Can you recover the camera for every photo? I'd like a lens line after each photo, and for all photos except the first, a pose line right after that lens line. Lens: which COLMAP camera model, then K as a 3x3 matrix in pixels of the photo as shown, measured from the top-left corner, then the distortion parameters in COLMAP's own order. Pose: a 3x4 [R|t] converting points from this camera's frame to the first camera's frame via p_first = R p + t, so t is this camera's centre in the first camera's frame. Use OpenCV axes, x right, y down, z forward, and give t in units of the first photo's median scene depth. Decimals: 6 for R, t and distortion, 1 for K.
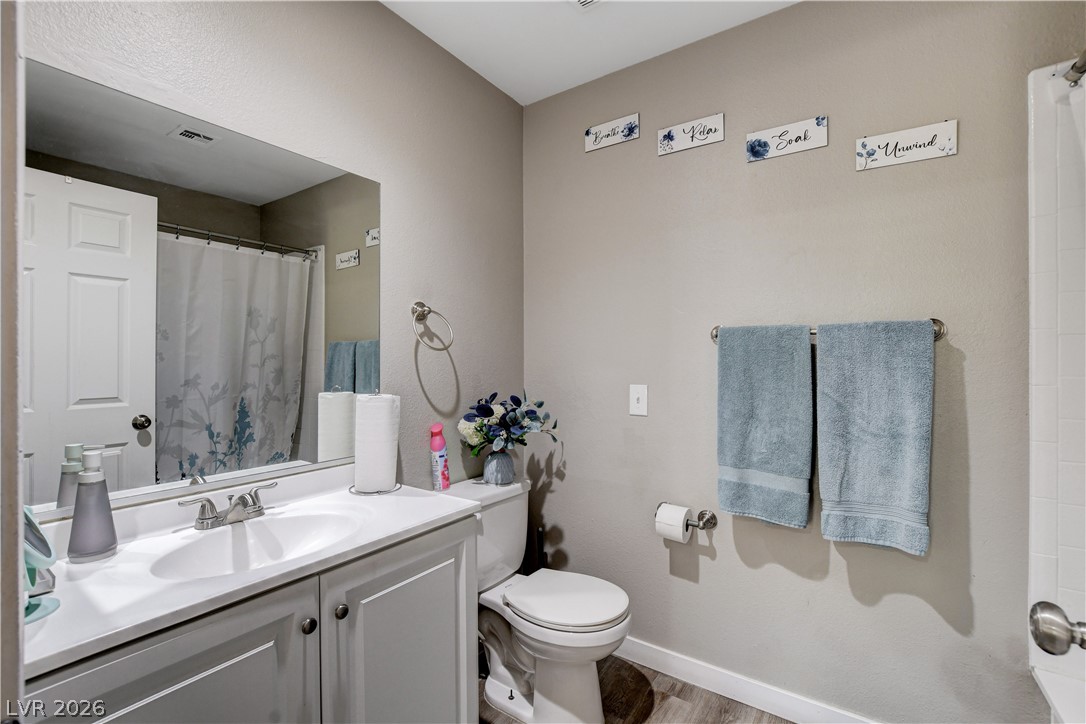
lens RADIAL K [[478.8, 0, 545.3], [0, 478.8, 357.8], [0, 0, 1]] dist [-0.020762, 0.002352]
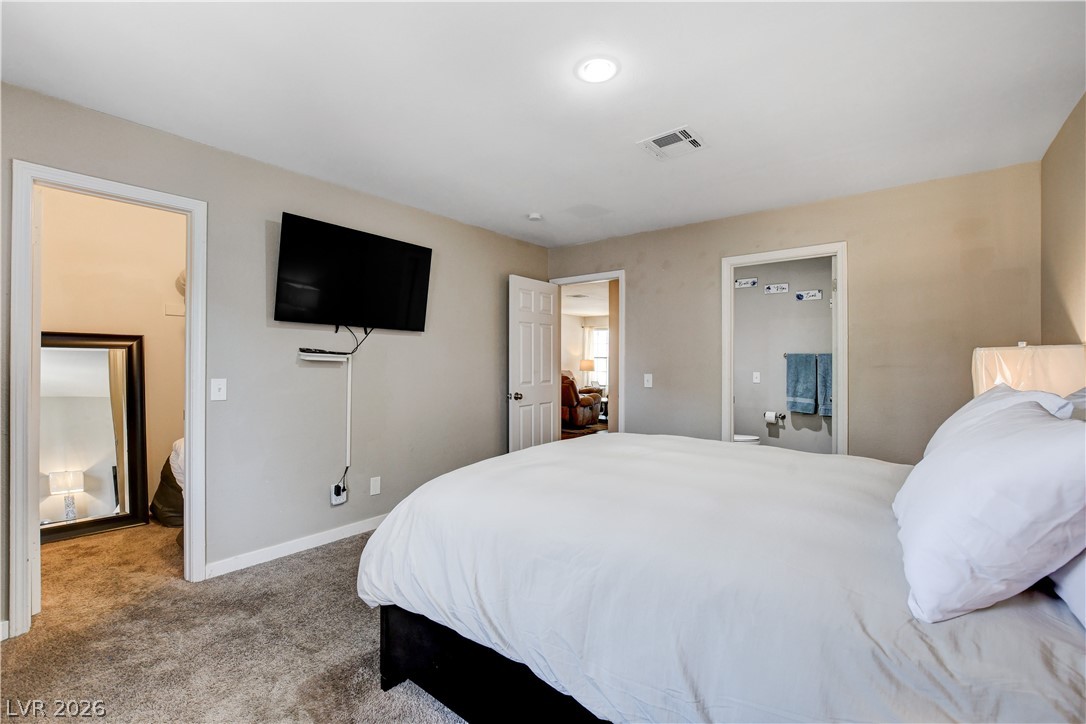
lens RADIAL K [[478.8, 0, 542.2], [0, 478.8, 357.1], [0, 0, 1]] dist [-0.020762, 0.002352]
pose [[0.996854, 0.003256, -0.079194, -1.023451], [-0.003533, 0.999988, -0.003355, -0.024553], [0.079182, 0.003625, 0.996854, -2.322319]]
